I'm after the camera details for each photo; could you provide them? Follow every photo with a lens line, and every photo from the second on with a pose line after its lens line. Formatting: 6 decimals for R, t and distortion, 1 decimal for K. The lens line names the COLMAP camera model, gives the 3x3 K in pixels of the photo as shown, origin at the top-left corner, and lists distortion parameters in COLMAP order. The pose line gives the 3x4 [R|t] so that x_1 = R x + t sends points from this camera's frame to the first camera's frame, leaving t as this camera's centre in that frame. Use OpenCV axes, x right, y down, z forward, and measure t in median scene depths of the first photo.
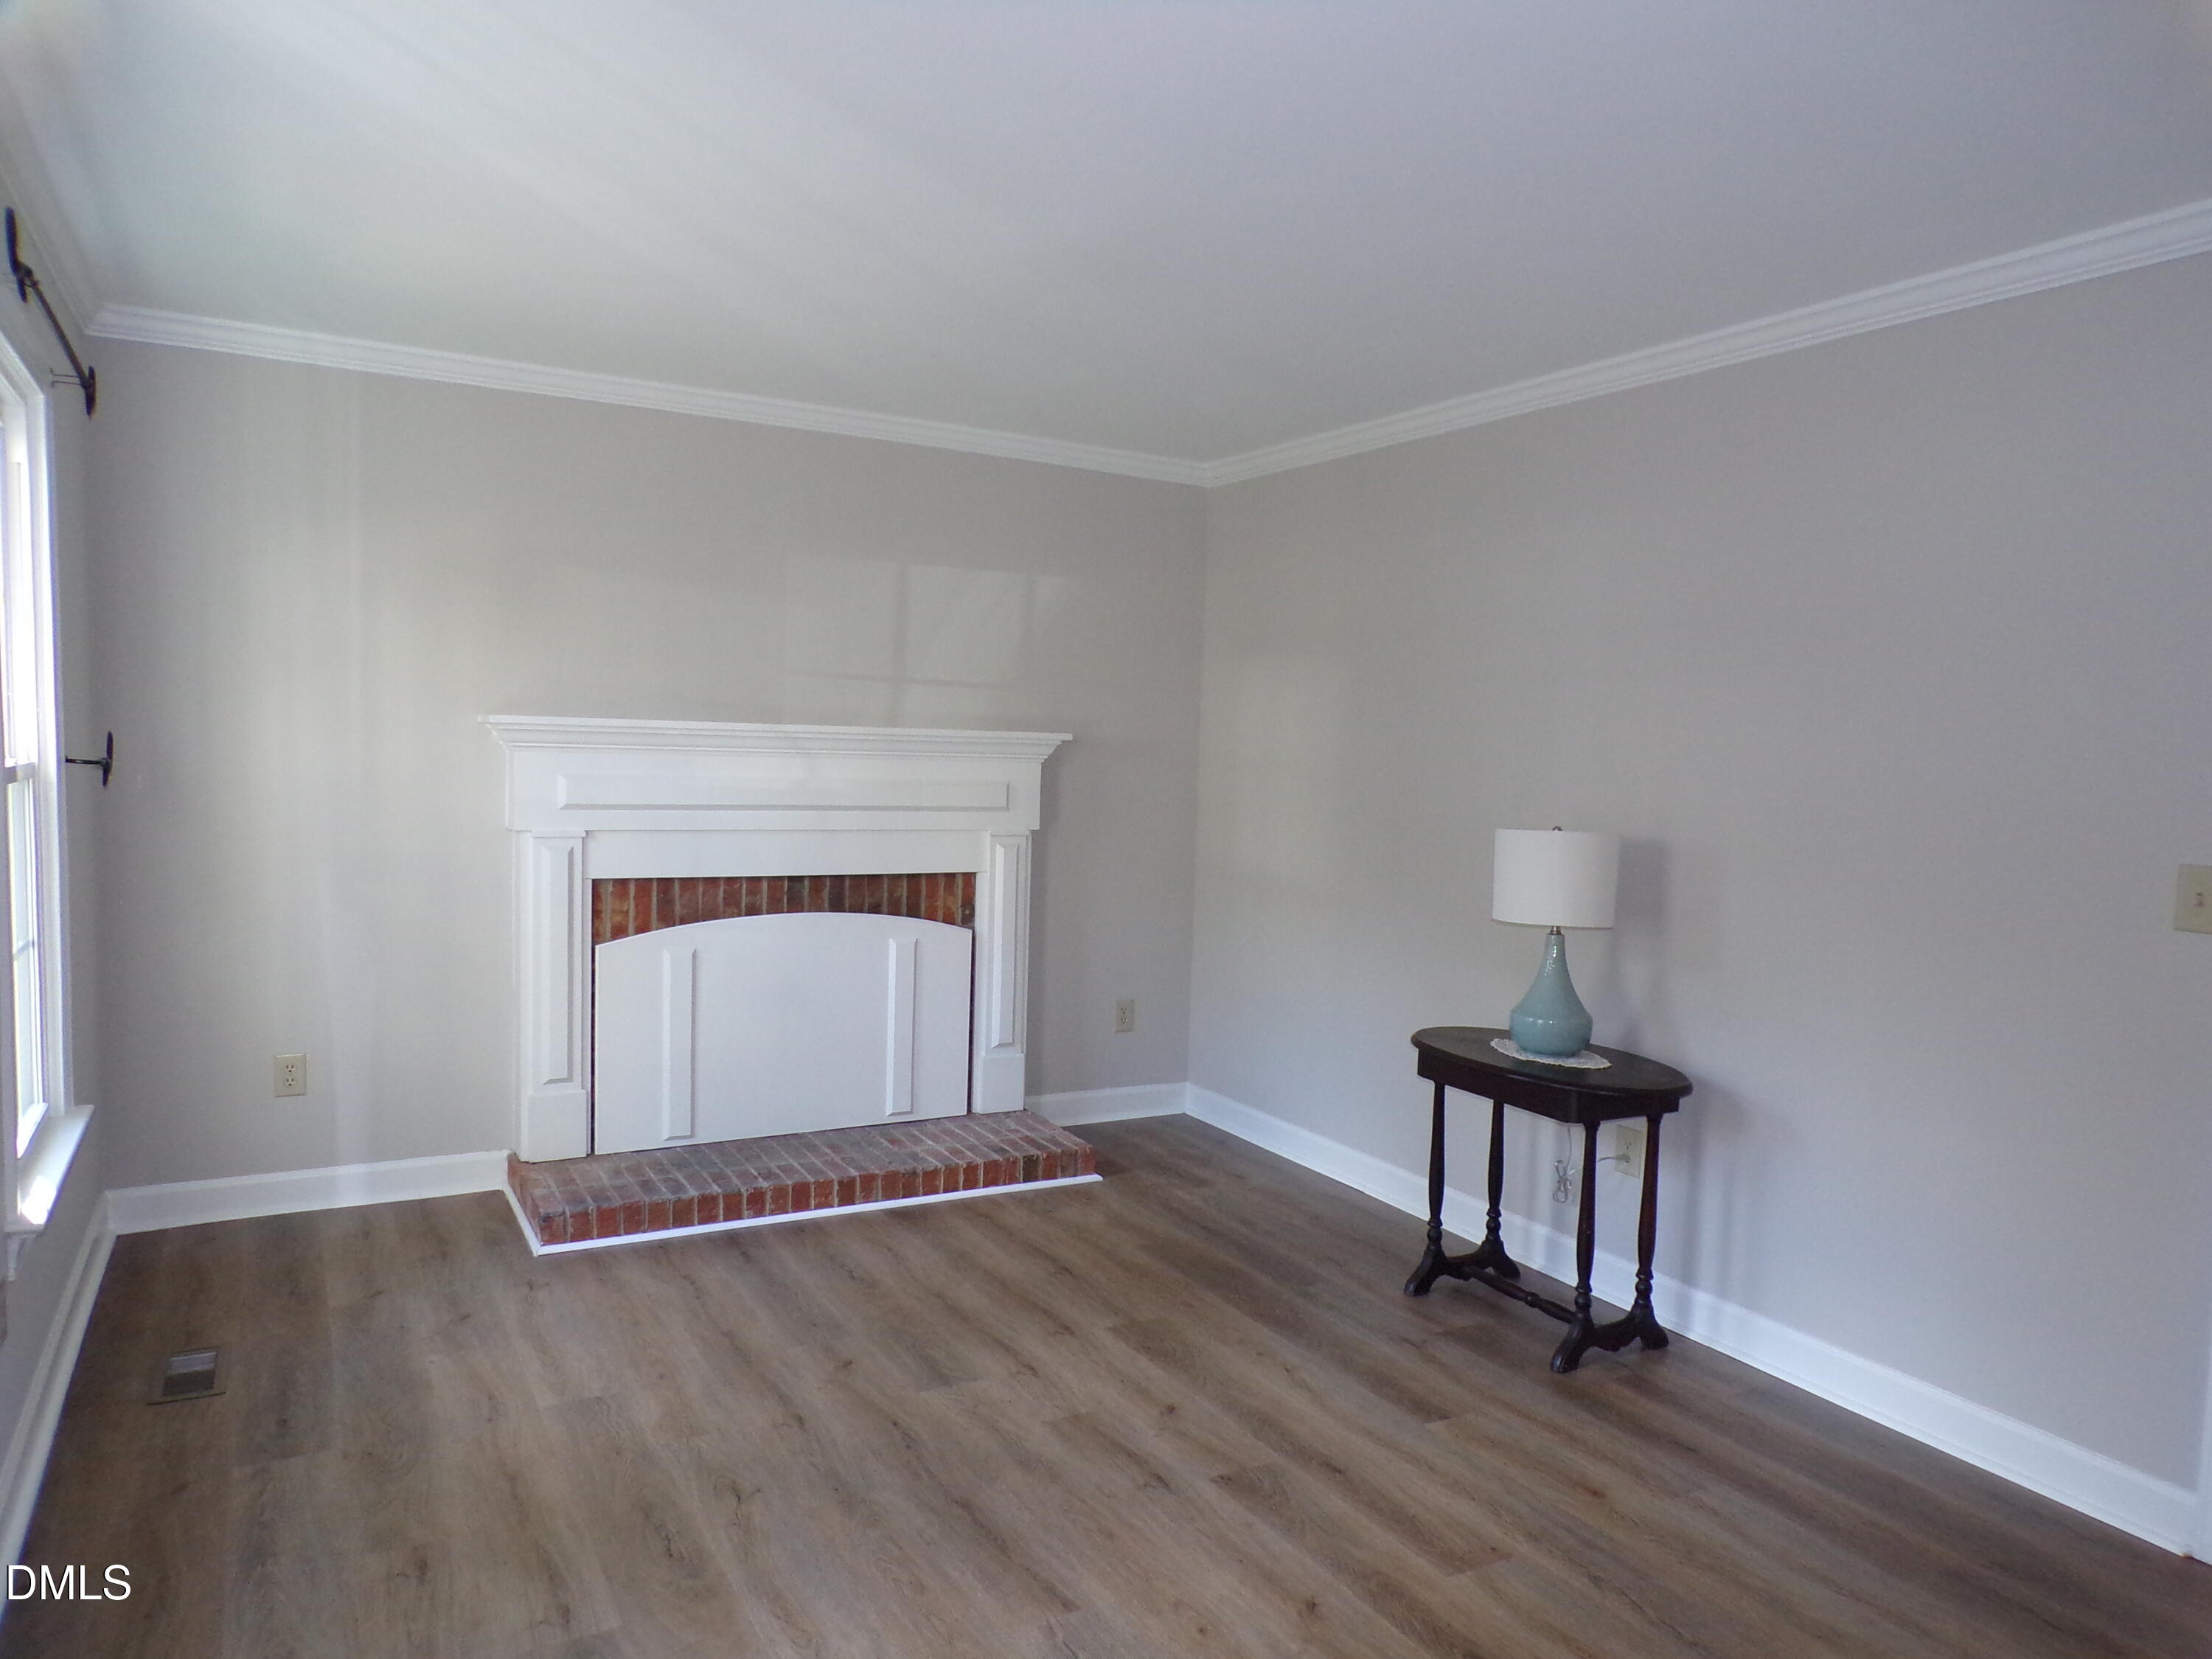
lens RADIAL K [[1500.0, 0, 1114.7], [0, 1500.0, 843.4], [0, 0, 1]] dist [-0.004605, -0.001832]
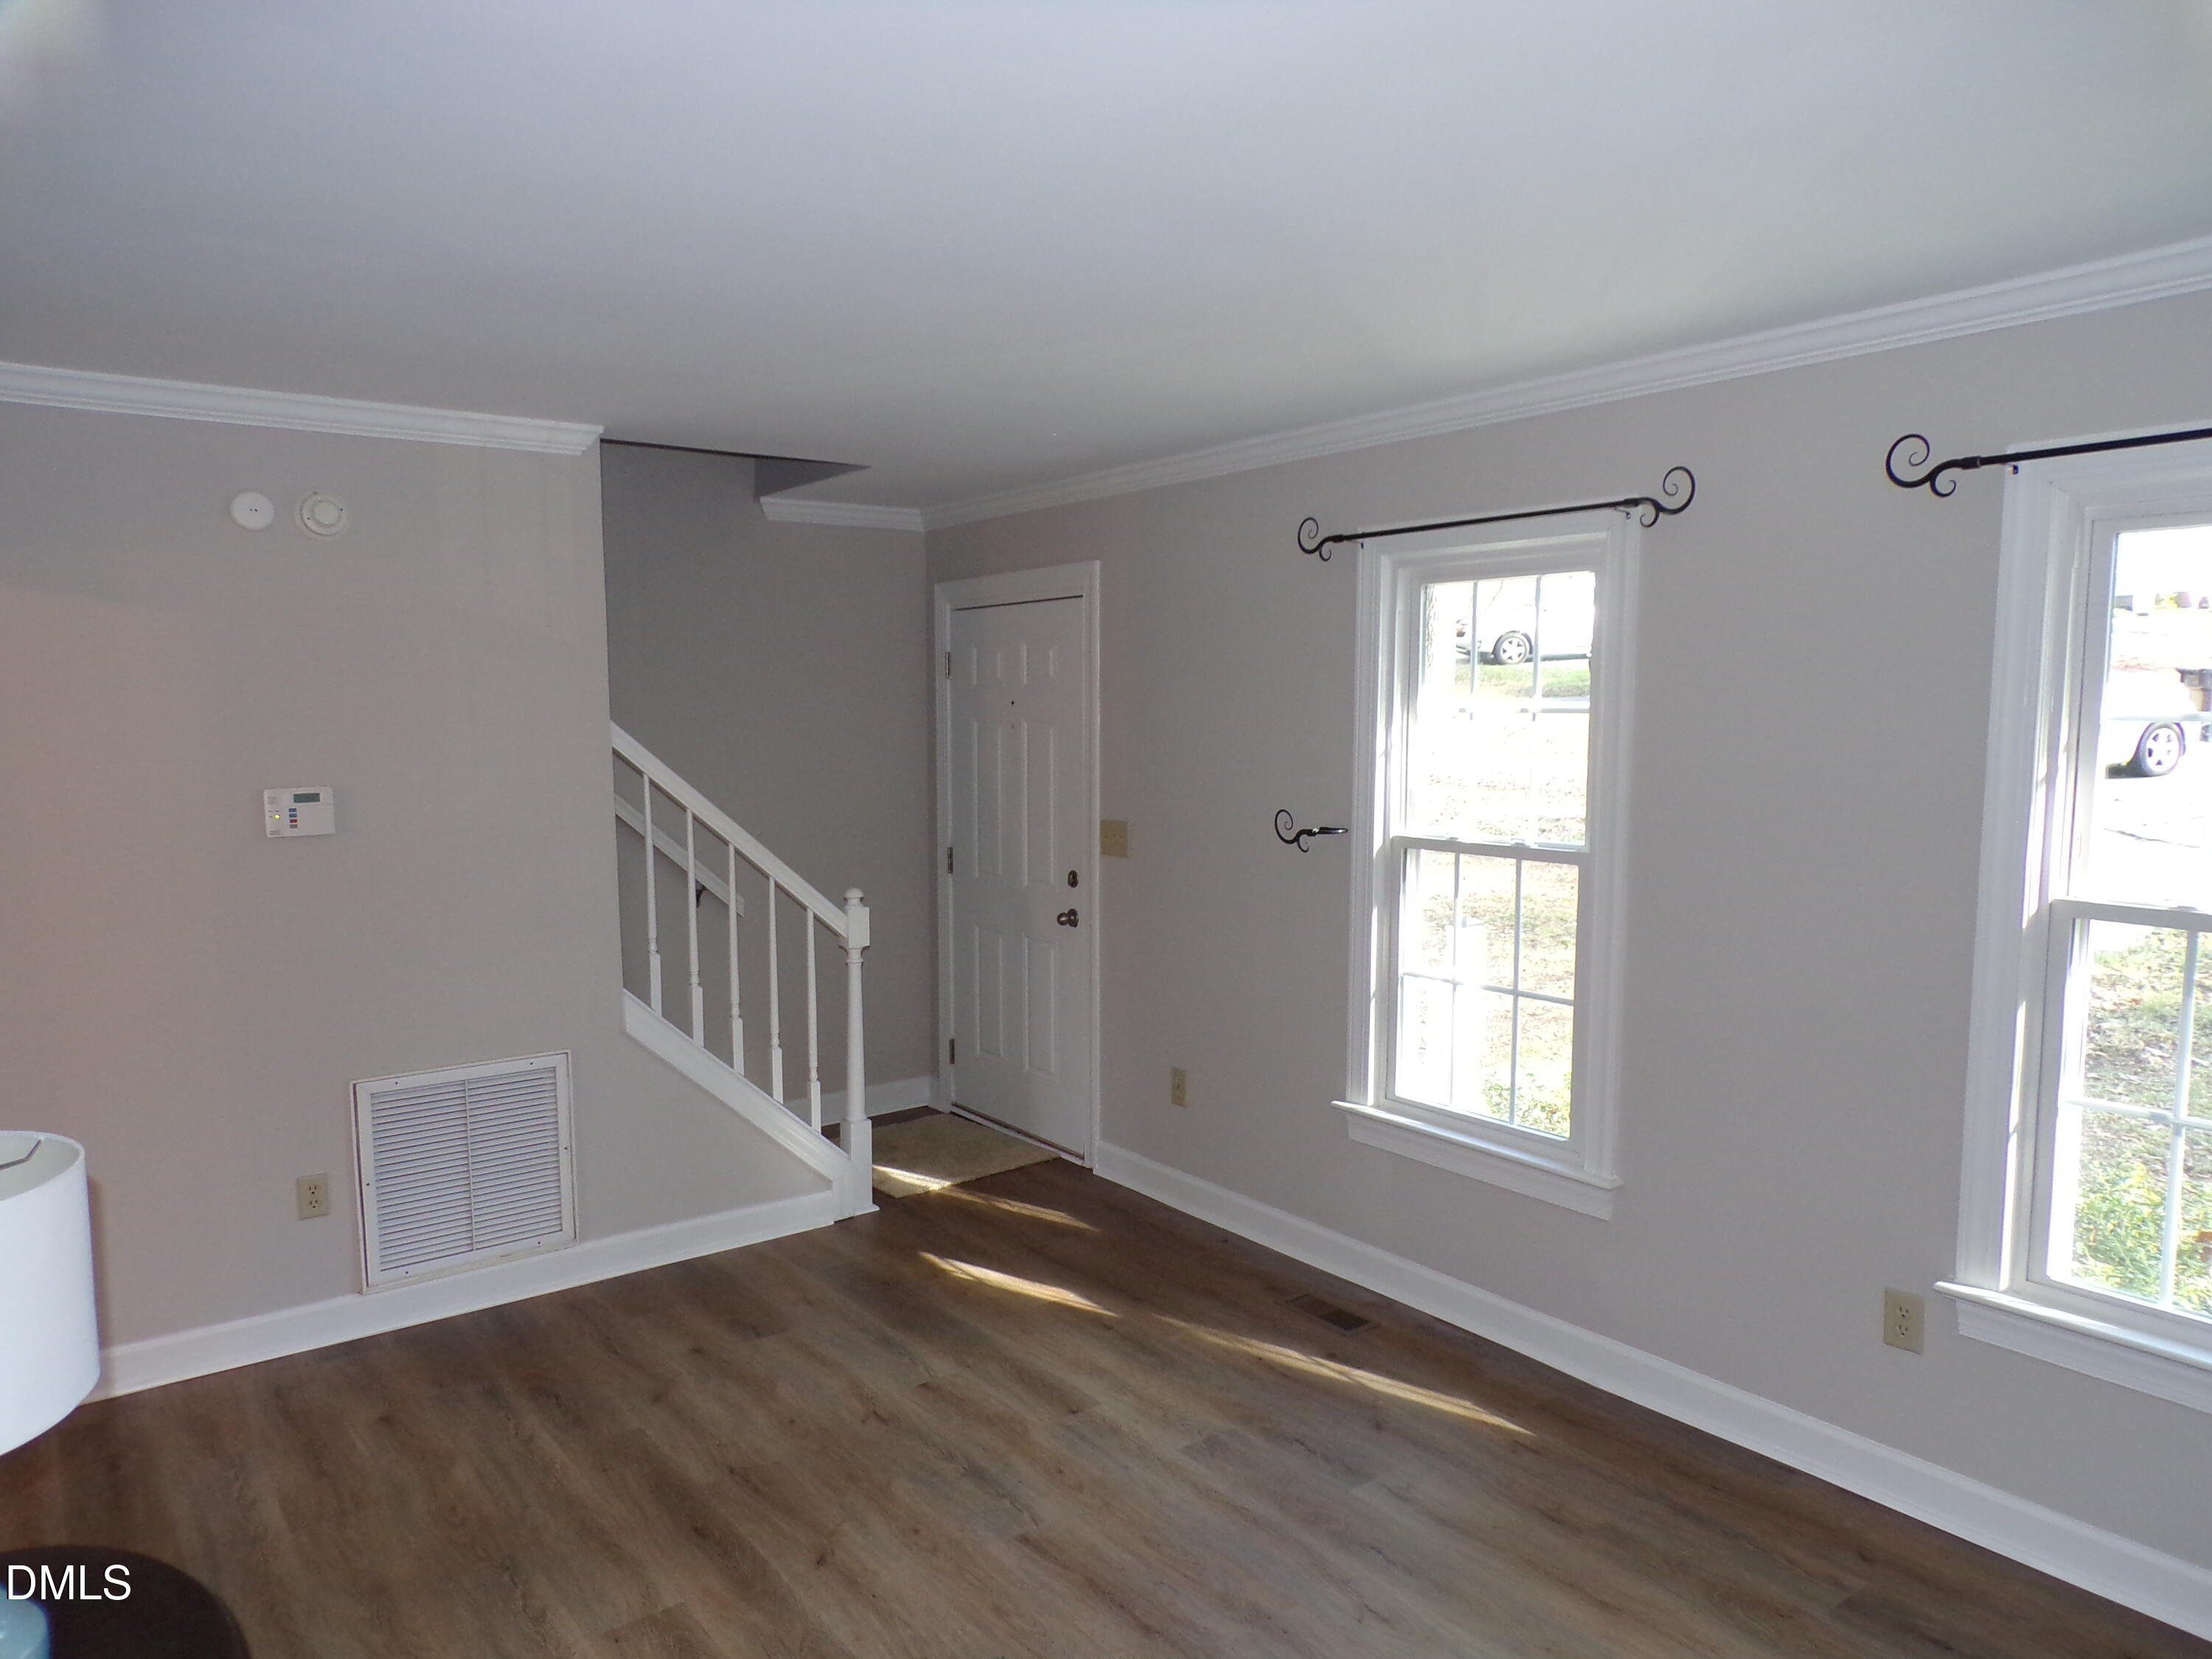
lens RADIAL K [[1526.6, 0, 1109.0], [0, 1526.6, 856.8], [0, 0, 1]] dist [0.096015, 0.000267]
pose [[-0.990803, -0.009347, -0.134990, 0.042734], [-0.033324, 0.983740, 0.176477, -0.148600], [0.131145, 0.179353, -0.975004, 1.184154]]
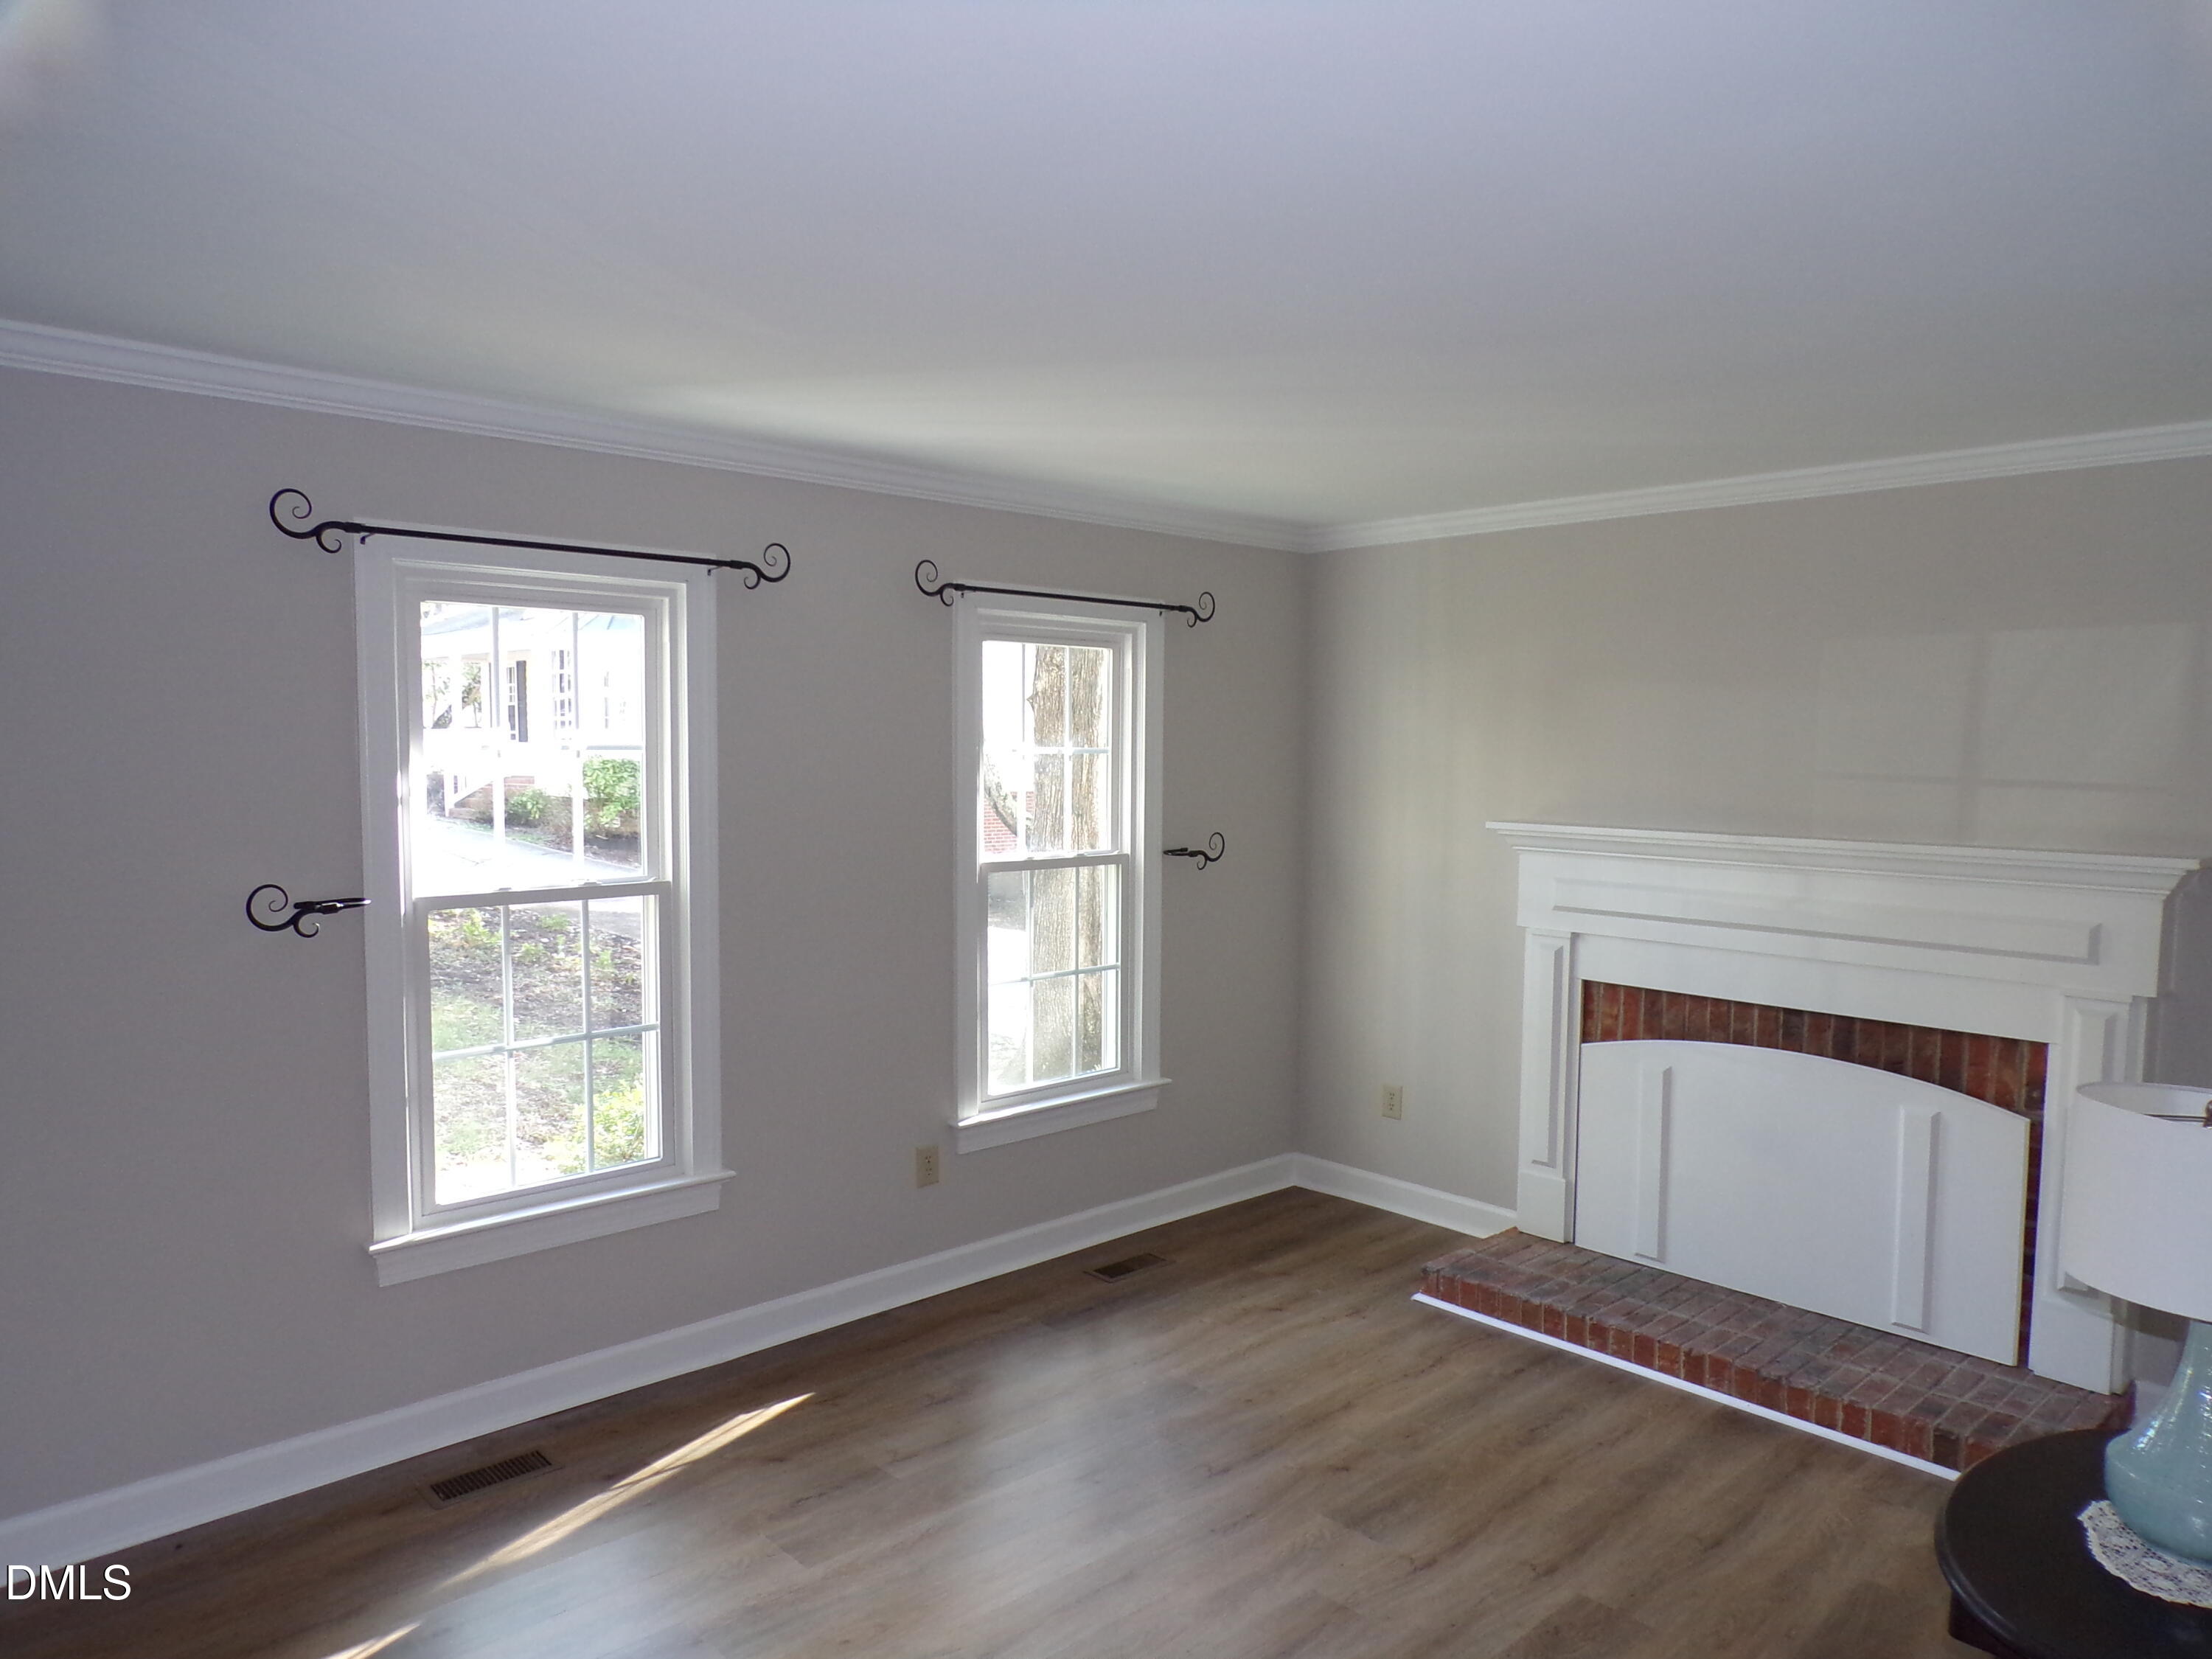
lens RADIAL K [[1500.0, 0, 1114.7], [0, 1500.0, 843.4], [0, 0, 1]] dist [-0.004605, -0.001832]
pose [[0.233830, 0.038551, -0.971513, 0.577840], [-0.073608, 0.997048, 0.021848, -0.068847], [0.969487, 0.066403, 0.235977, 0.432348]]
